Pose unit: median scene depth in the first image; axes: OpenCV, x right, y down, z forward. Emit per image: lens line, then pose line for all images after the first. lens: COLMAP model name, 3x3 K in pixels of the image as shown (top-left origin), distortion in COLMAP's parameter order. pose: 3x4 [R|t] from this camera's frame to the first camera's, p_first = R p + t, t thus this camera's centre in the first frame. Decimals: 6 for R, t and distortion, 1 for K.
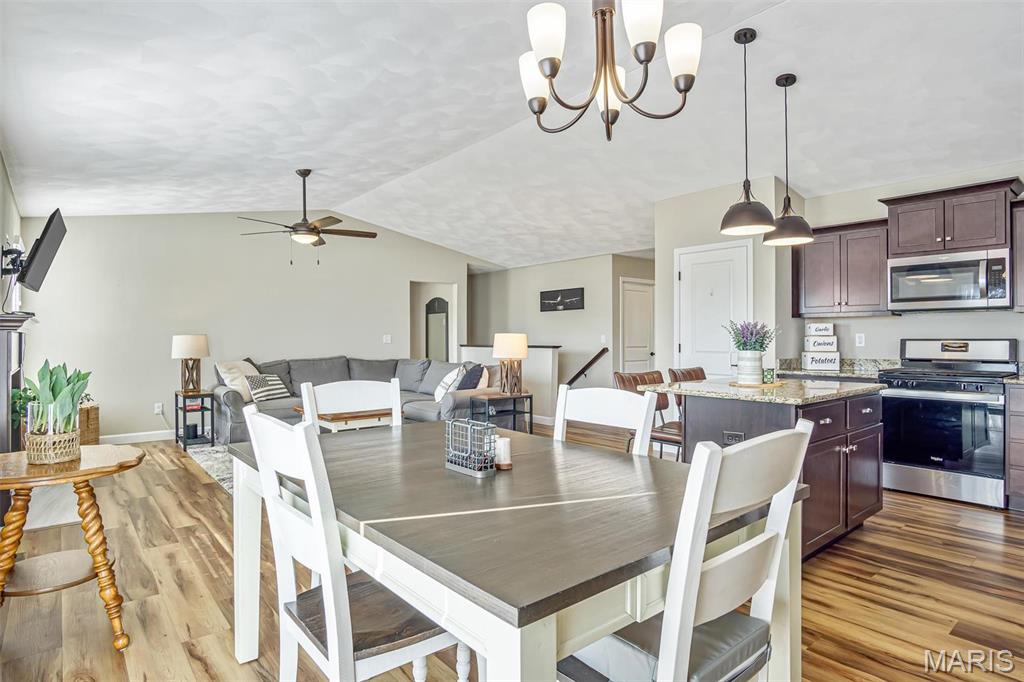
lens RADIAL K [[553.4, 0, 507.3], [0, 553.4, 341.1], [0, 0, 1]] dist [-0.027538, 0.003695]
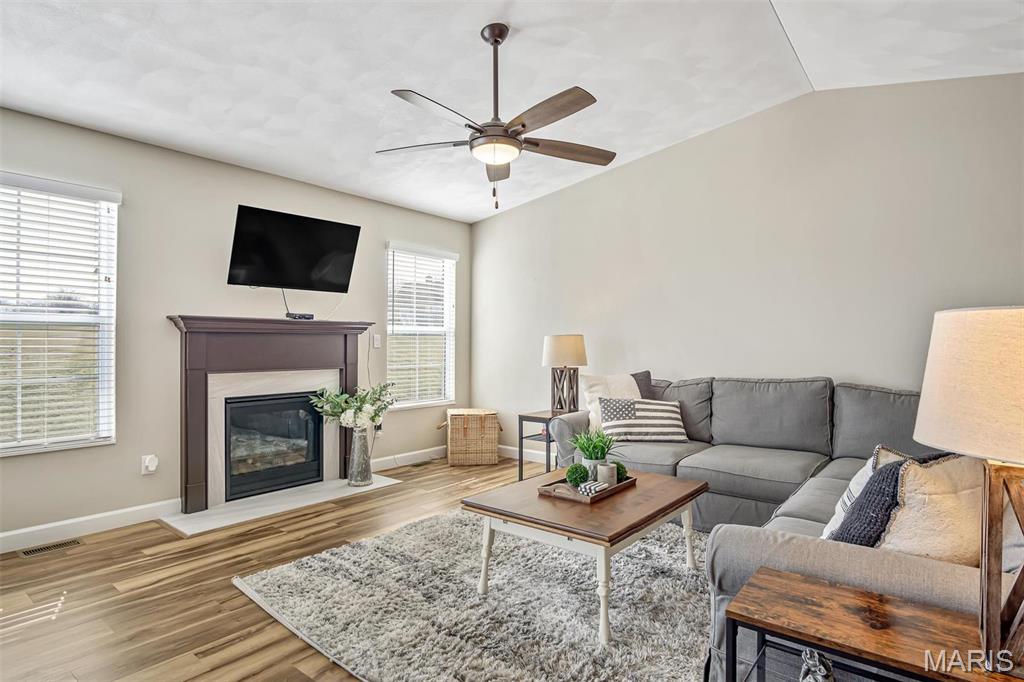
lens RADIAL K [[553.4, 0, 507.3], [0, 553.4, 341.1], [0, 0, 1]] dist [-0.027538, 0.003695]
pose [[0.205194, 0.000364, -0.978721, 0.169033], [-0.010295, 0.999945, -0.001786, -0.001833], [0.978667, 0.010443, 0.205186, 0.913002]]
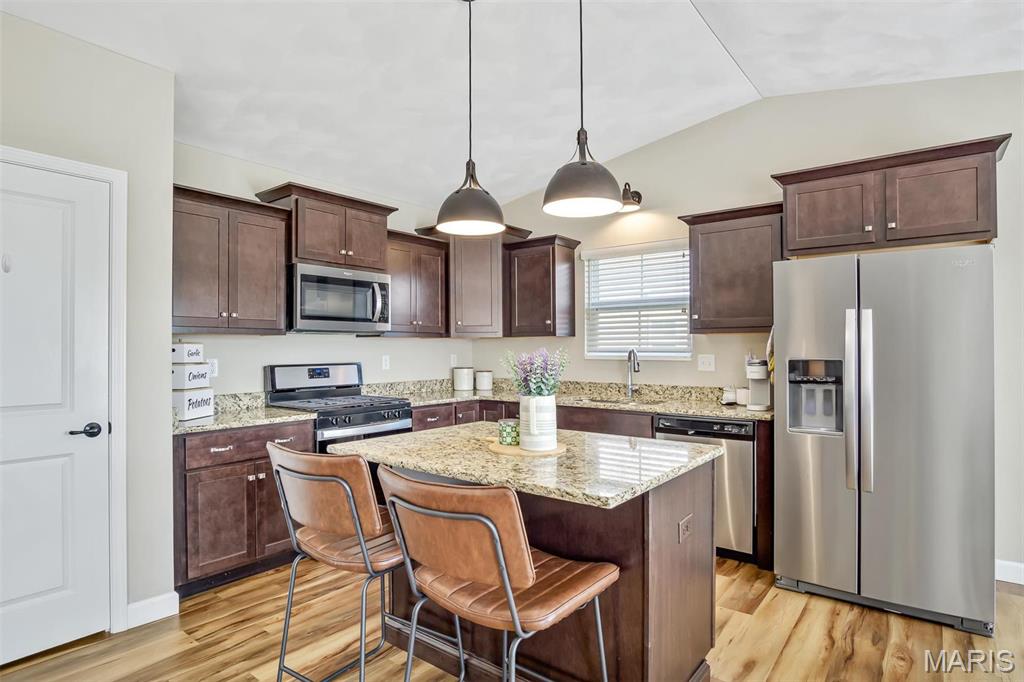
lens RADIAL K [[555.9, 0, 504.4], [0, 555.9, 348.2], [0, 0, 1]] dist [-0.033498, 0.009155]
pose [[-0.207949, 0.001700, 0.978138, -0.109999], [0.007667, 0.999971, -0.000108, -0.023016], [-0.978110, 0.007477, -0.207956, 0.750425]]
